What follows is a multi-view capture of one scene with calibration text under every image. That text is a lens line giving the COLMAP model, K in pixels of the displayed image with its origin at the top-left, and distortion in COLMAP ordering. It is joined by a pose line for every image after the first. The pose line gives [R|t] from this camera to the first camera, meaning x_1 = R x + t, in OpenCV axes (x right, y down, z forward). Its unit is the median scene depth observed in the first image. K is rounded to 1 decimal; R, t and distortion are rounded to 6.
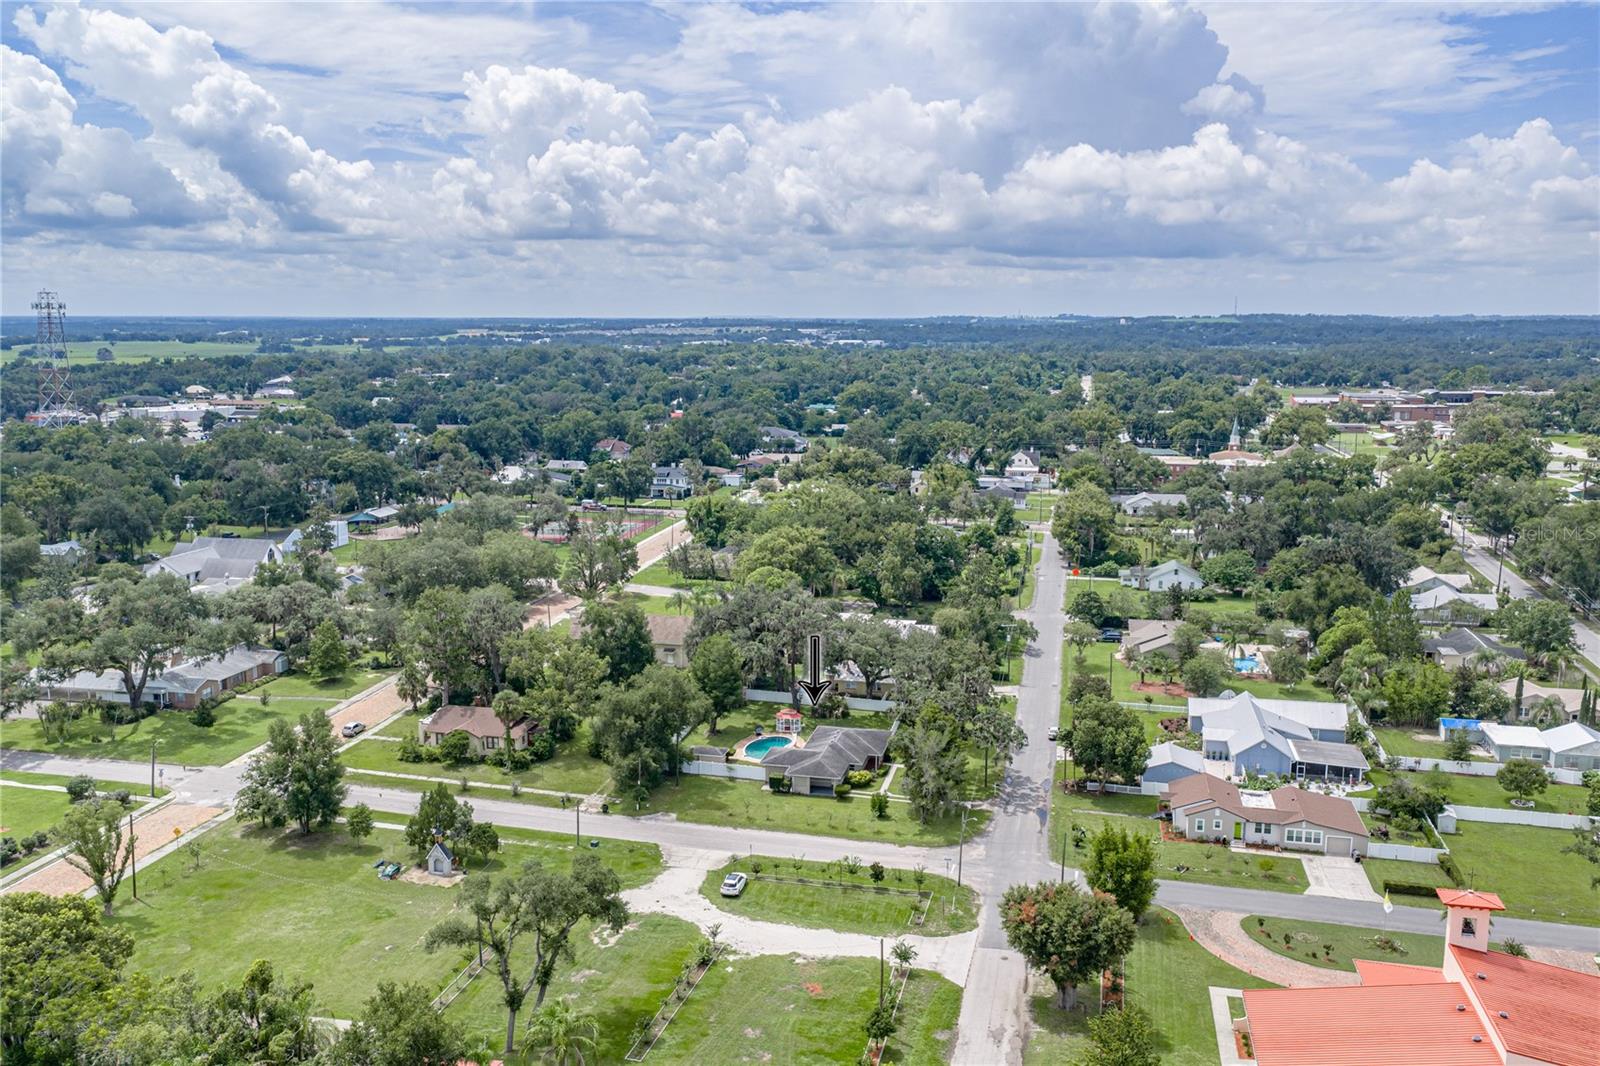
lens RADIAL K [[1325.4, 0, 791.5], [0, 1325.4, 548.7], [0, 0, 1]] dist [0.028215, -0.001486]
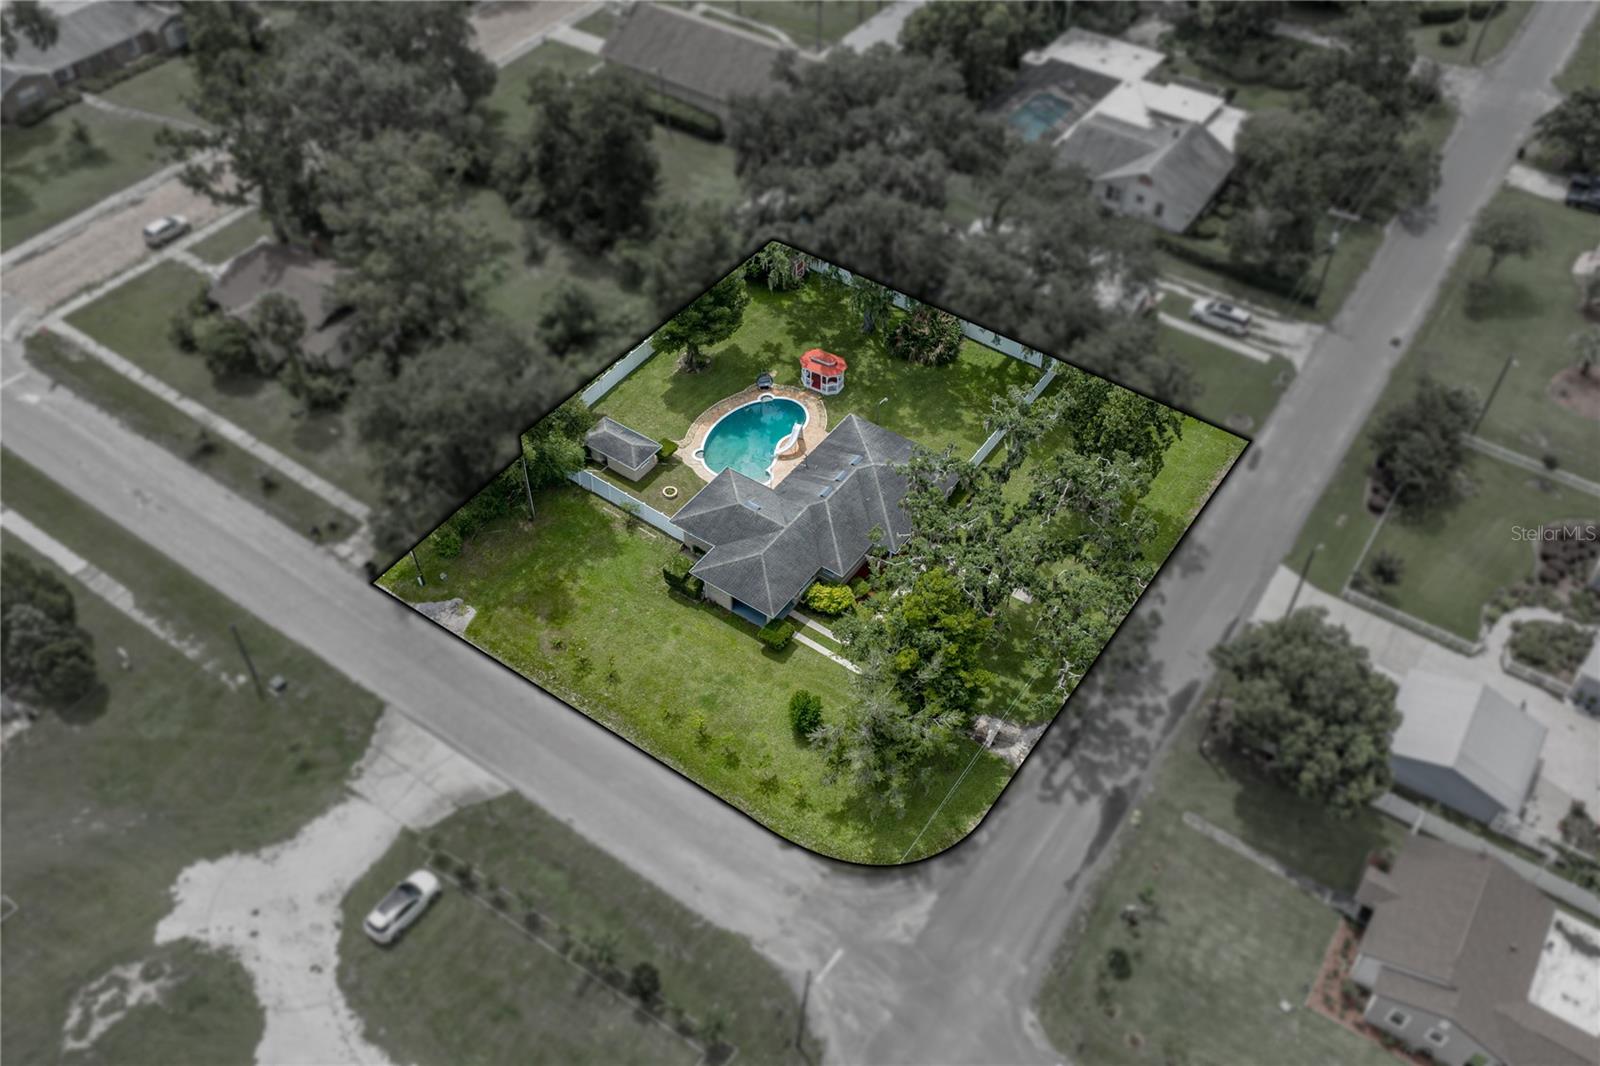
lens RADIAL K [[1325.4, 0, 791.5], [0, 1325.4, 548.7], [0, 0, 1]] dist [0.028215, -0.001486]
pose [[0.928944, 0.276224, -0.246501, 0.163814], [-0.074404, 0.791532, 0.606581, -0.169749], [0.362665, -0.545140, 0.755842, 0.598628]]
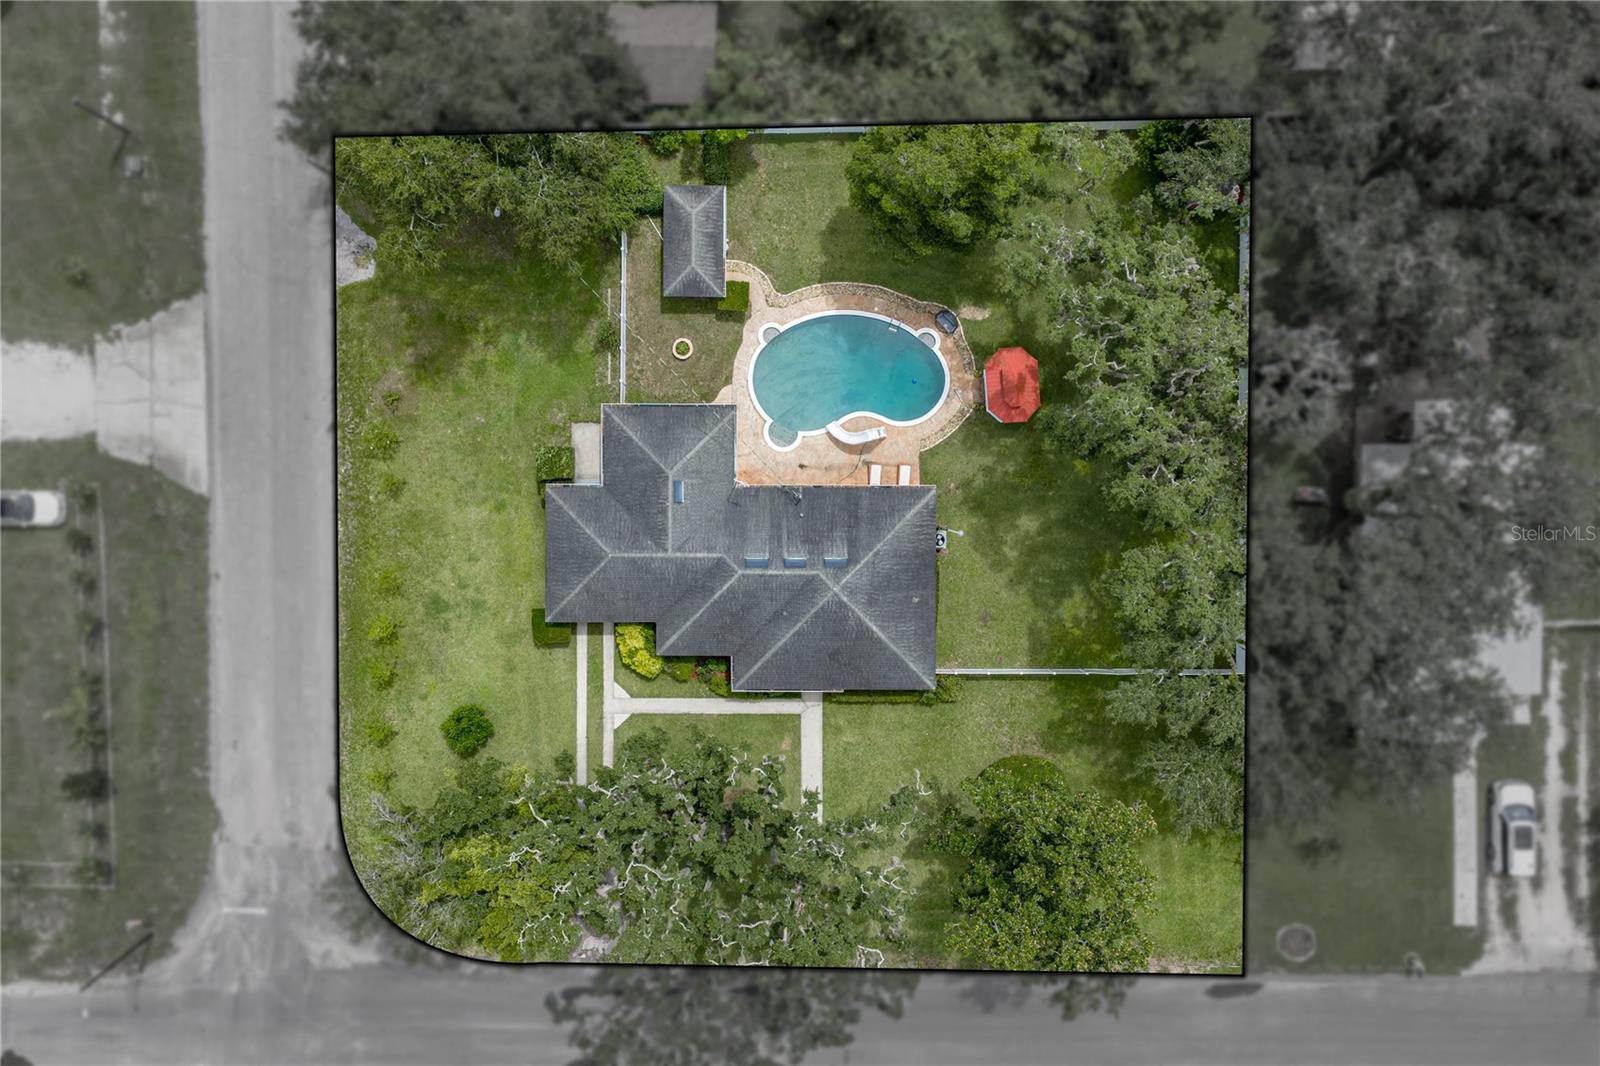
lens RADIAL K [[1325.4, 0, 791.5], [0, 1325.4, 548.7], [0, 0, 1]] dist [0.028215, -0.001486]
pose [[0.226387, 0.973977, 0.010835, 0.026709], [-0.167787, 0.028038, 0.985424, -0.245208], [0.959477, -0.224905, 0.169769, 0.984520]]
